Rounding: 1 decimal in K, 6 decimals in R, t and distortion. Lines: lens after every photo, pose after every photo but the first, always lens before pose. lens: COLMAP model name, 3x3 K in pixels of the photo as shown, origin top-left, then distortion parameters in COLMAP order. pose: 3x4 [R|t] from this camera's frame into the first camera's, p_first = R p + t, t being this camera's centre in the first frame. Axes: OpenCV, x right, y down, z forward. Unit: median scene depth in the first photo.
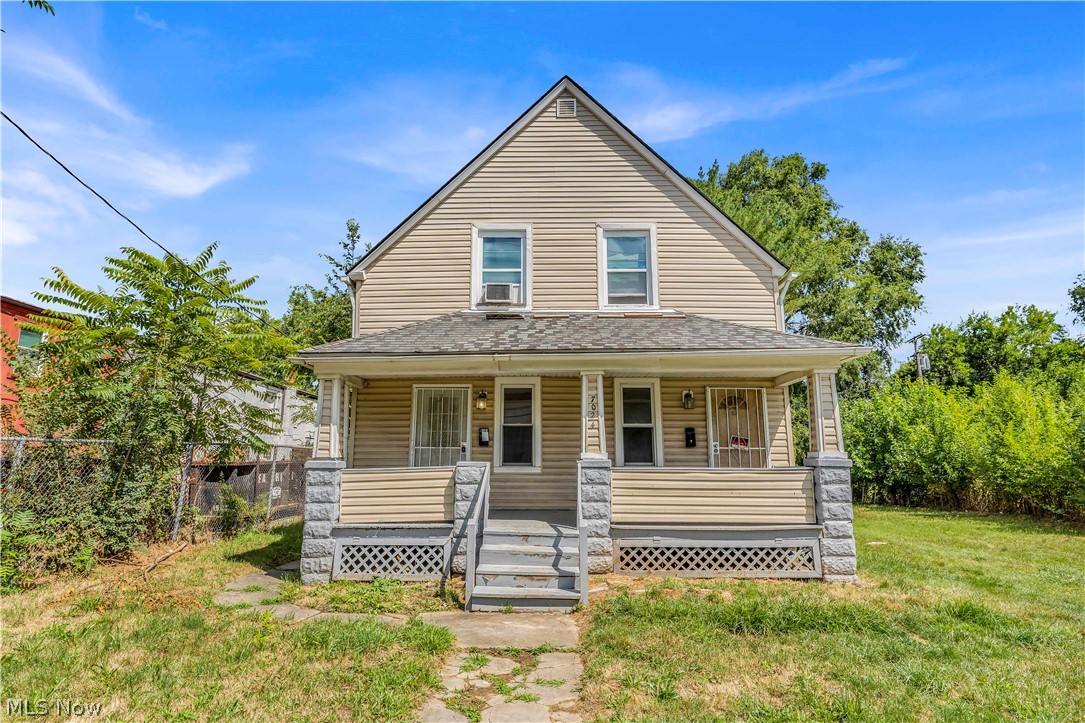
lens RADIAL K [[565.3, 0, 542.5], [0, 565.3, 361.5], [0, 0, 1]] dist [-0.002798, -0.001153]
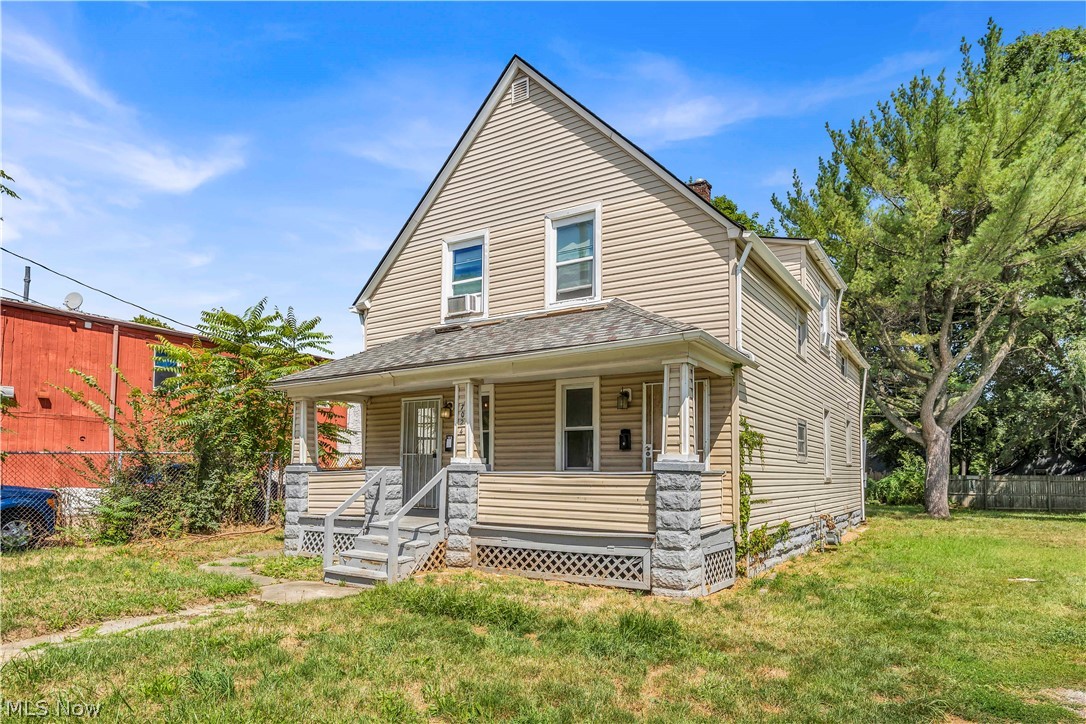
lens RADIAL K [[662.5, 0, 544.1], [0, 662.5, 435.3], [0, 0, 1]] dist [-0.000813, -0.000597]
pose [[0.852341, -0.026568, -0.522310, 0.711405], [0.092264, 0.990683, 0.100169, 0.007688], [0.514783, -0.133568, 0.846852, 0.025341]]
